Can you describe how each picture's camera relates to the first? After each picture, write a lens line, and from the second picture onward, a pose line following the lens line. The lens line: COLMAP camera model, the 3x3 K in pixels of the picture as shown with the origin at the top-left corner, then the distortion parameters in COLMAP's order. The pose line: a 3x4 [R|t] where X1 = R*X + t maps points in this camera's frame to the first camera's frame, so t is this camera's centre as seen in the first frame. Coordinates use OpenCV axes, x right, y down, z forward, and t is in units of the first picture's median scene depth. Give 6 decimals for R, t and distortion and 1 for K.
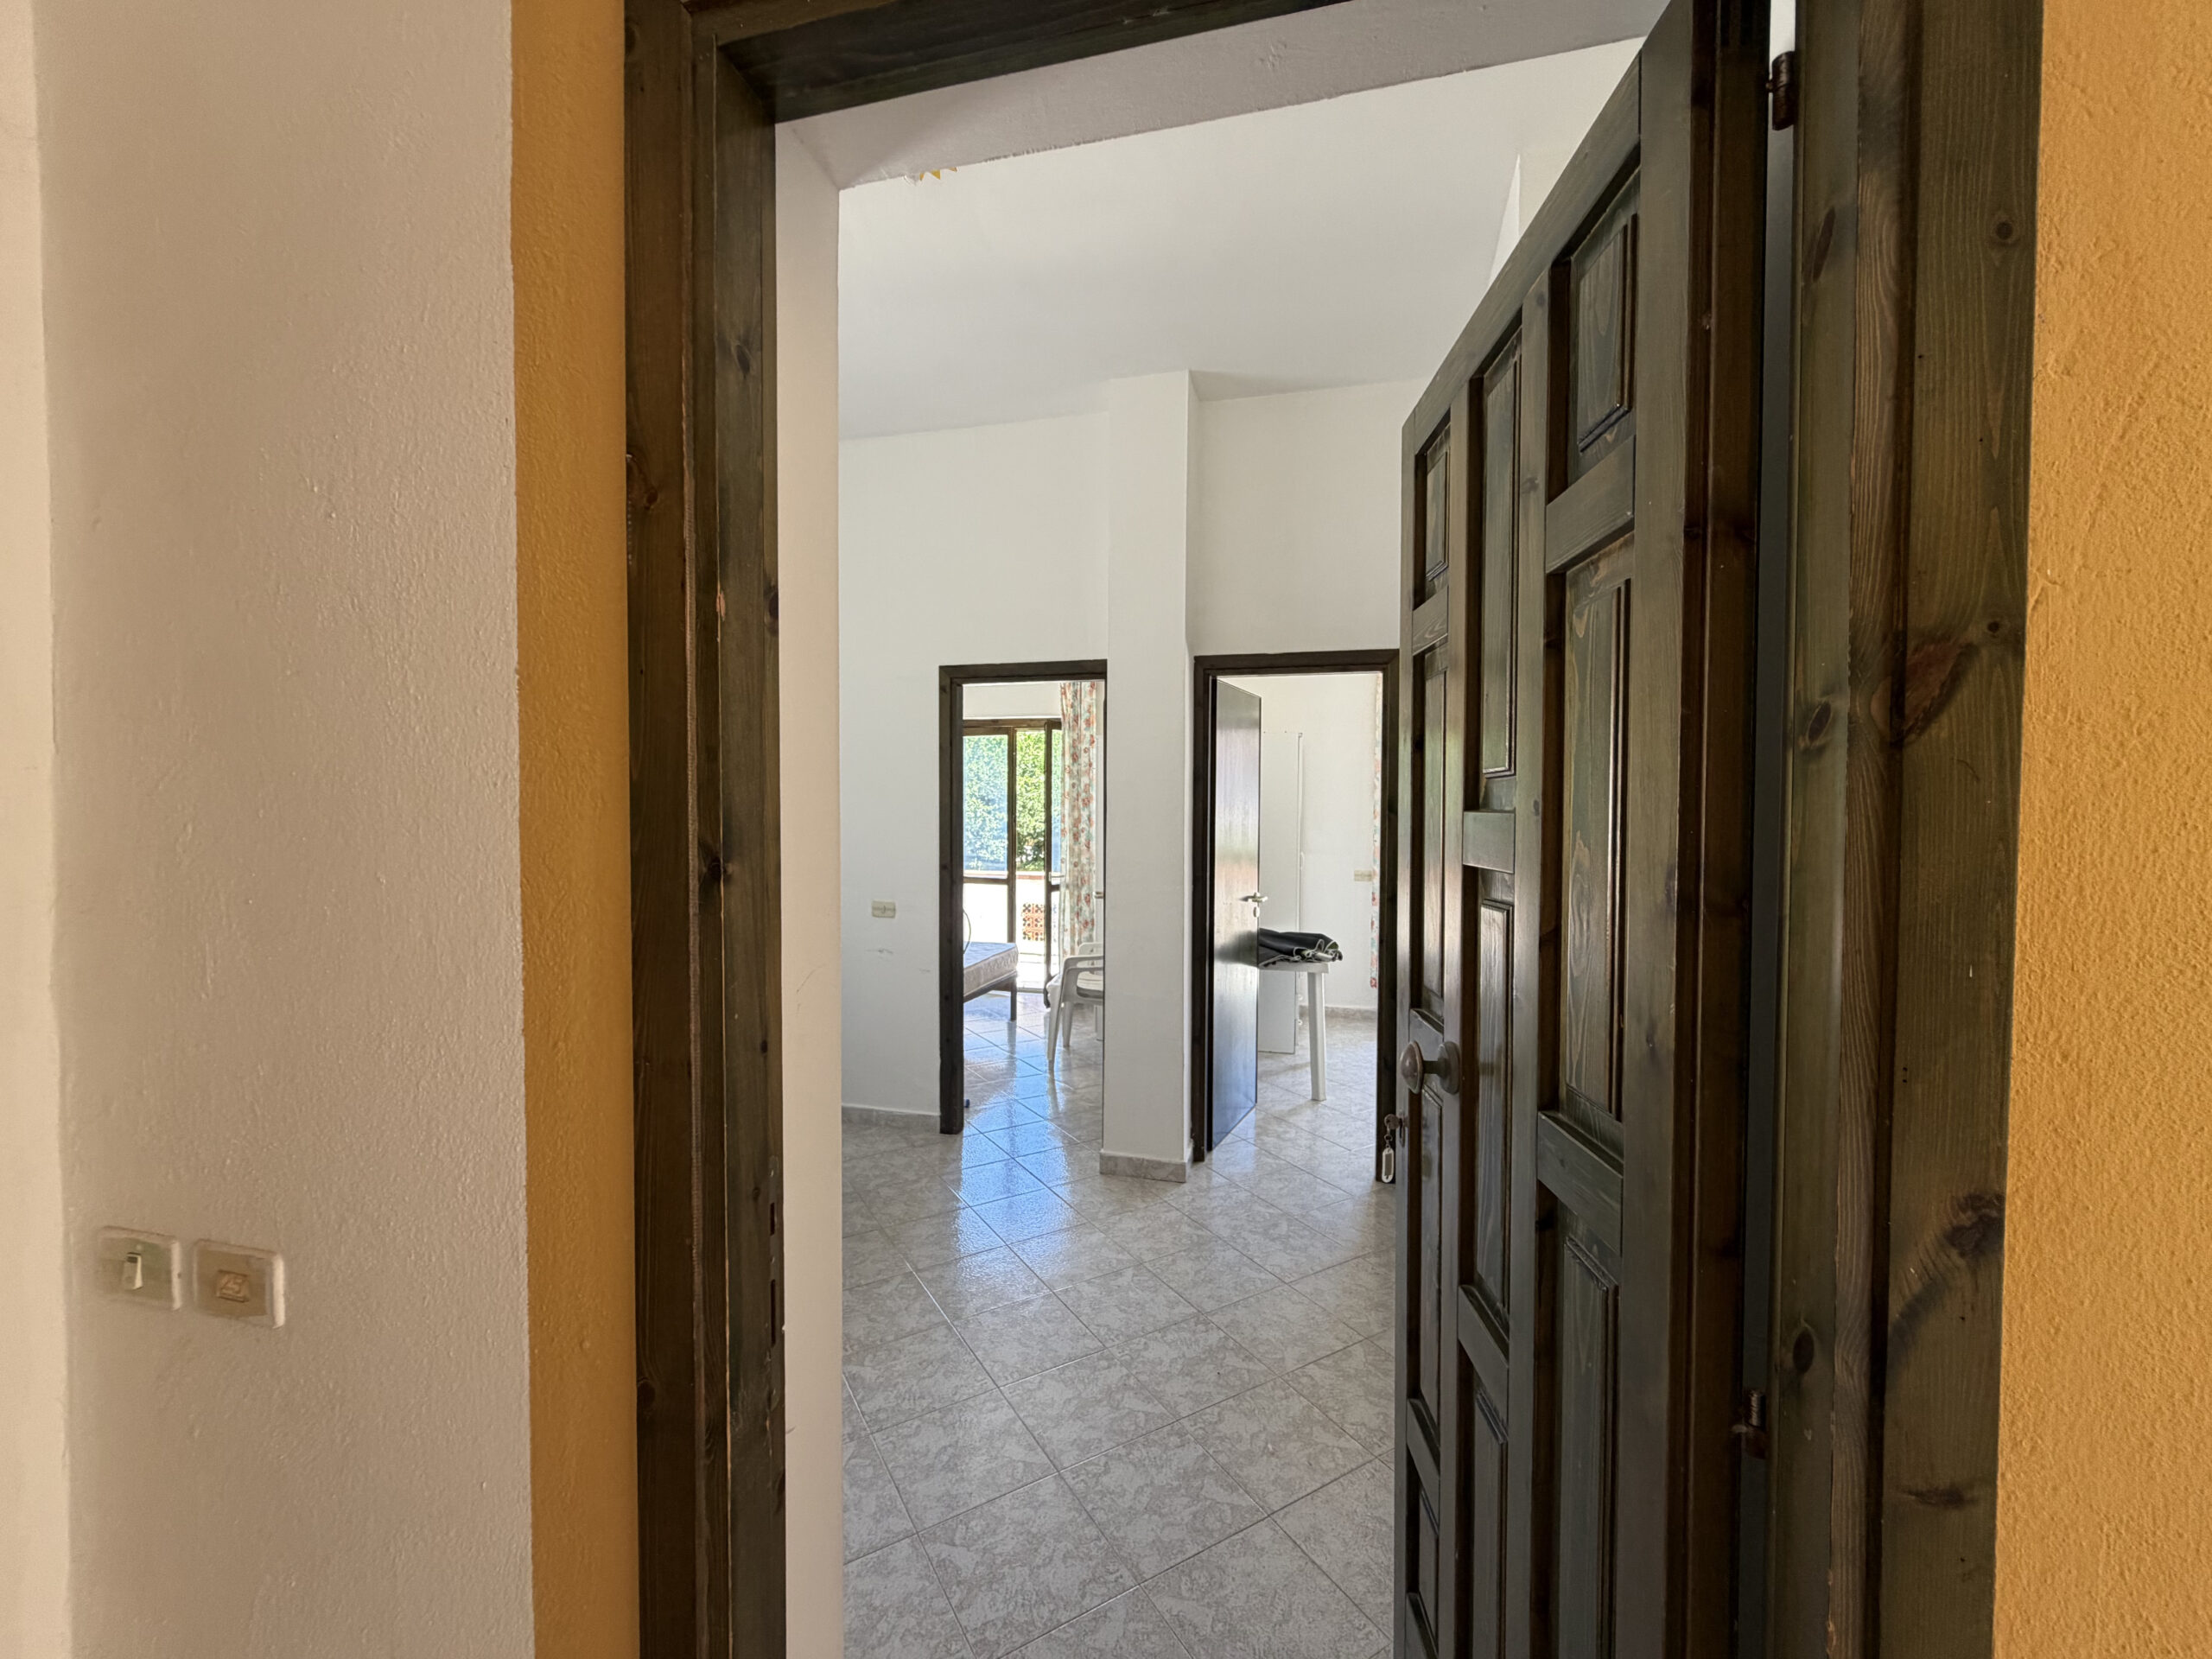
lens RADIAL K [[889.4, 0, 1106.0], [0, 889.4, 829.5], [0, 0, 1]] dist [0.001482, -0.000074]
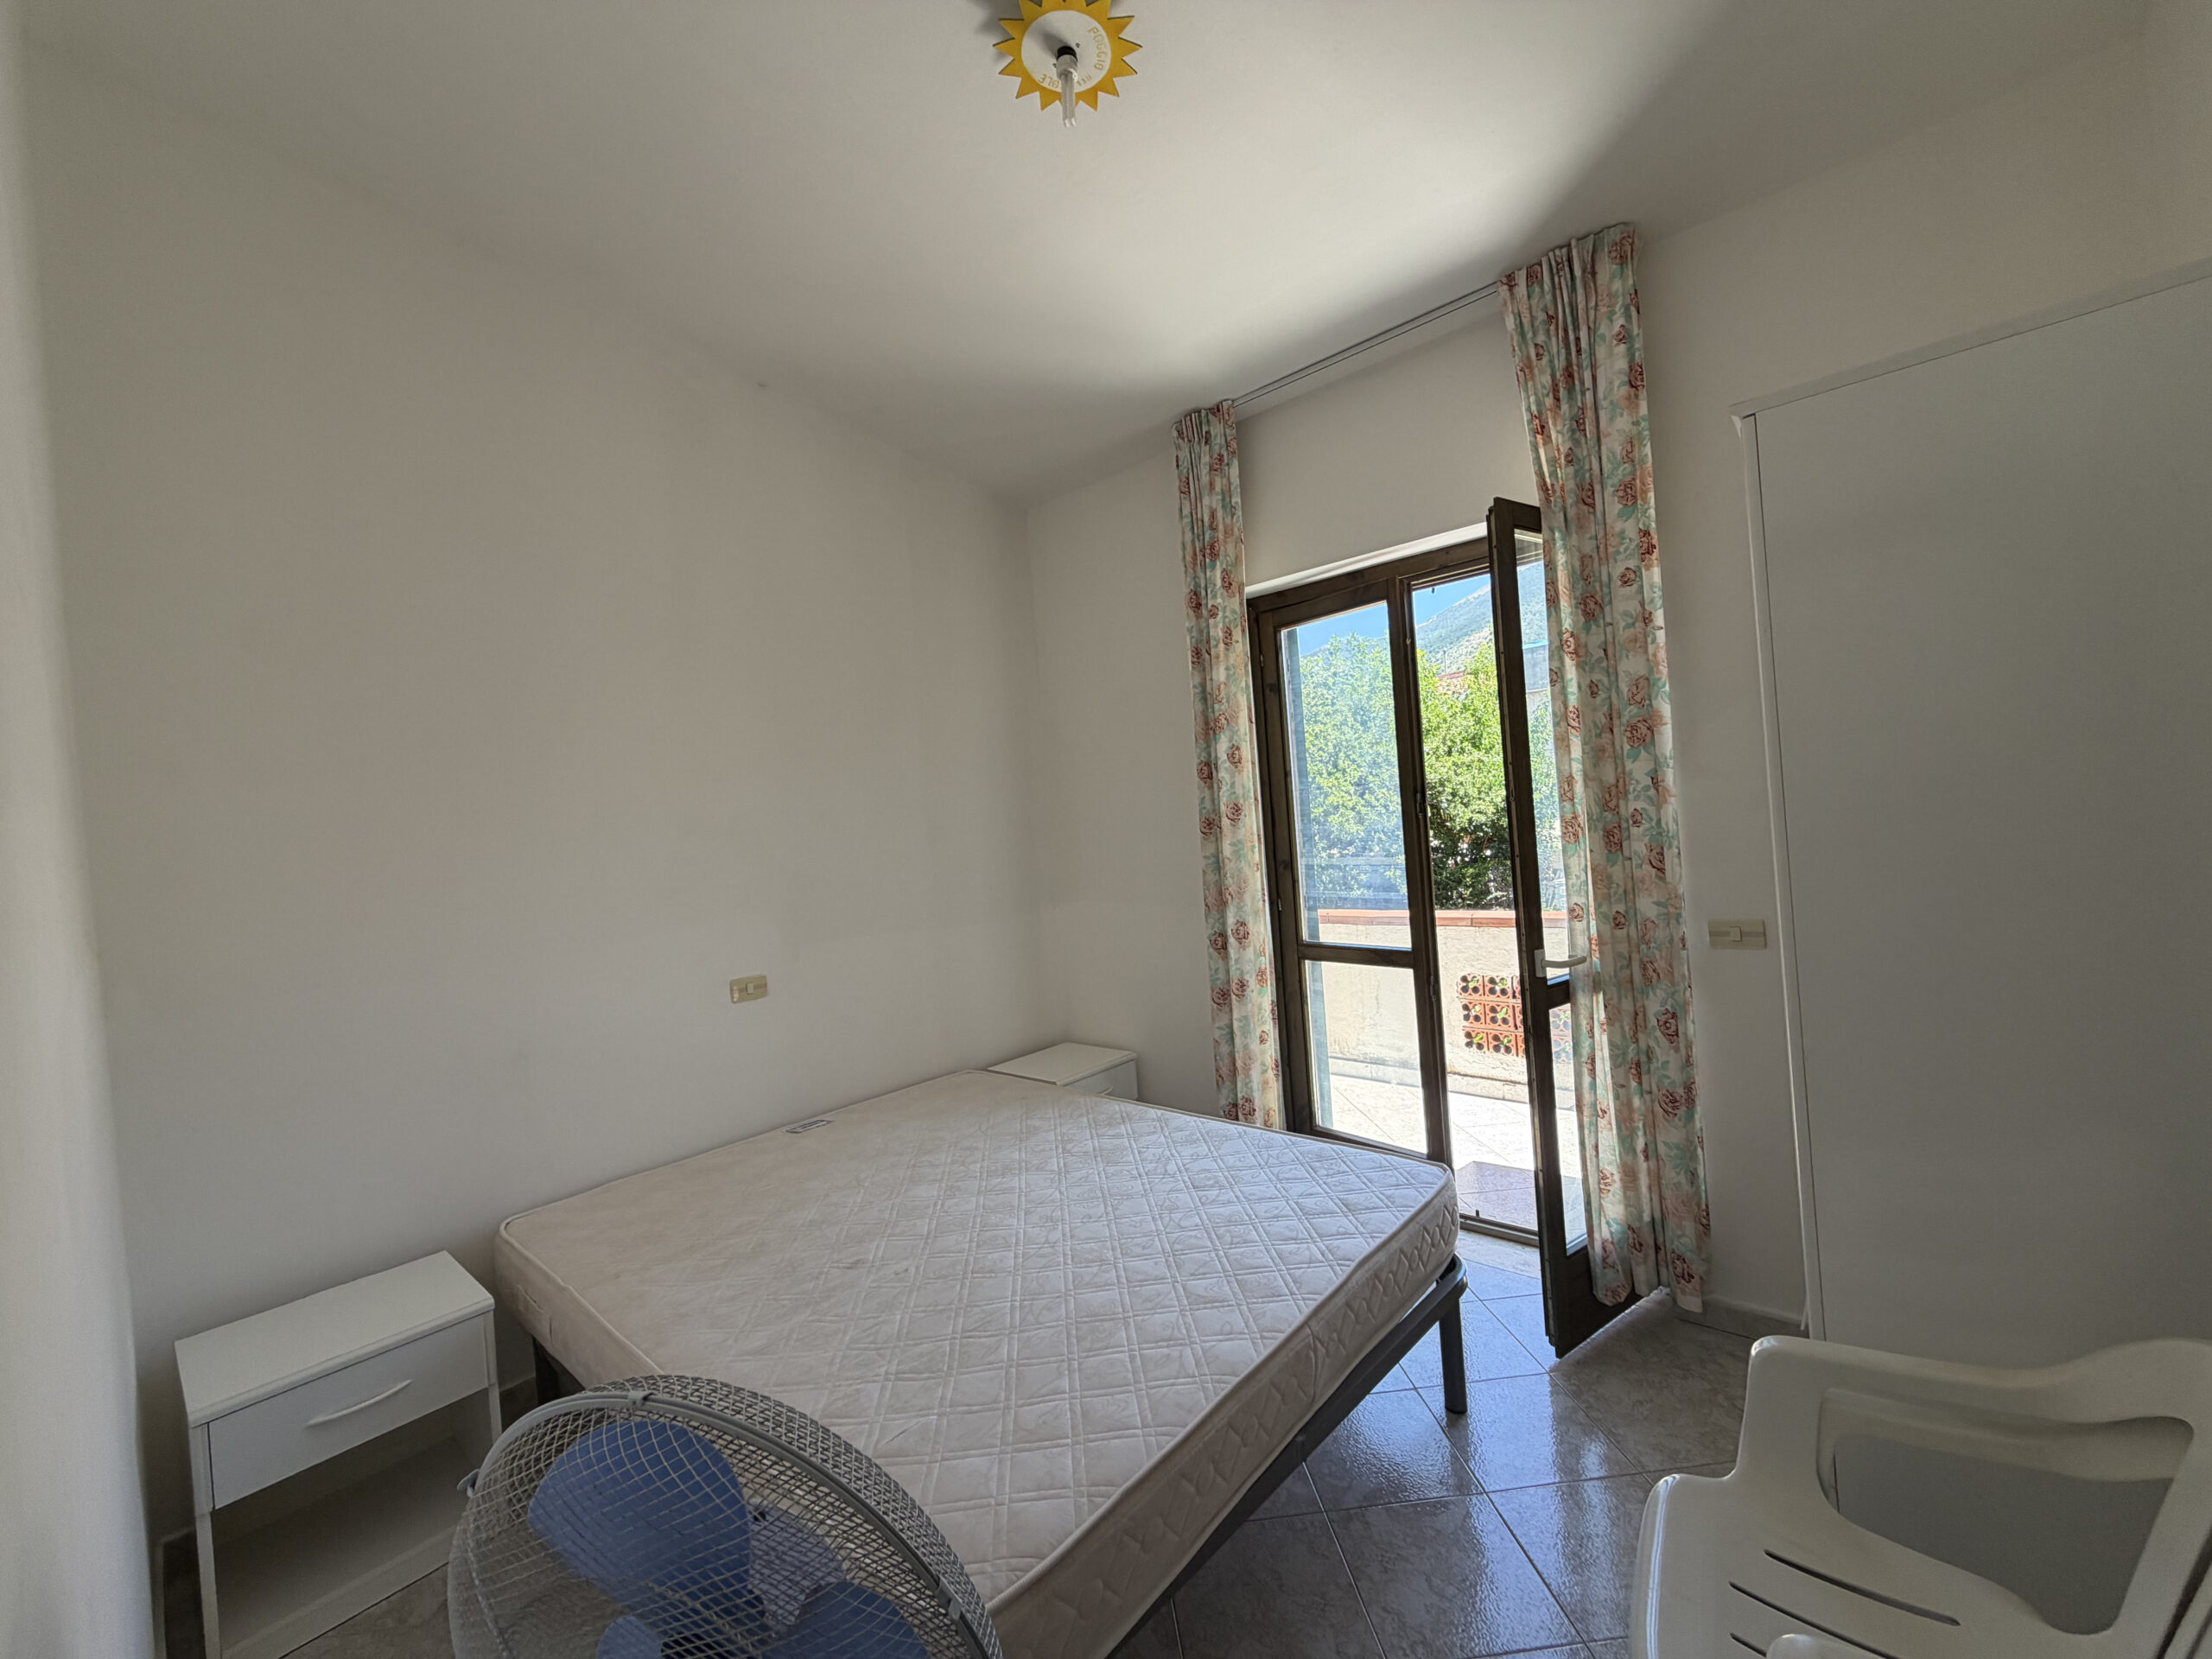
lens RADIAL K [[889.4, 0, 1106.0], [0, 889.4, 829.5], [0, 0, 1]] dist [0.001482, -0.000074]
pose [[0.889852, -0.068266, -0.451112, -0.052522], [0.066864, 0.997580, -0.019067, -0.001629], [0.451322, -0.013197, 0.892263, 0.612304]]
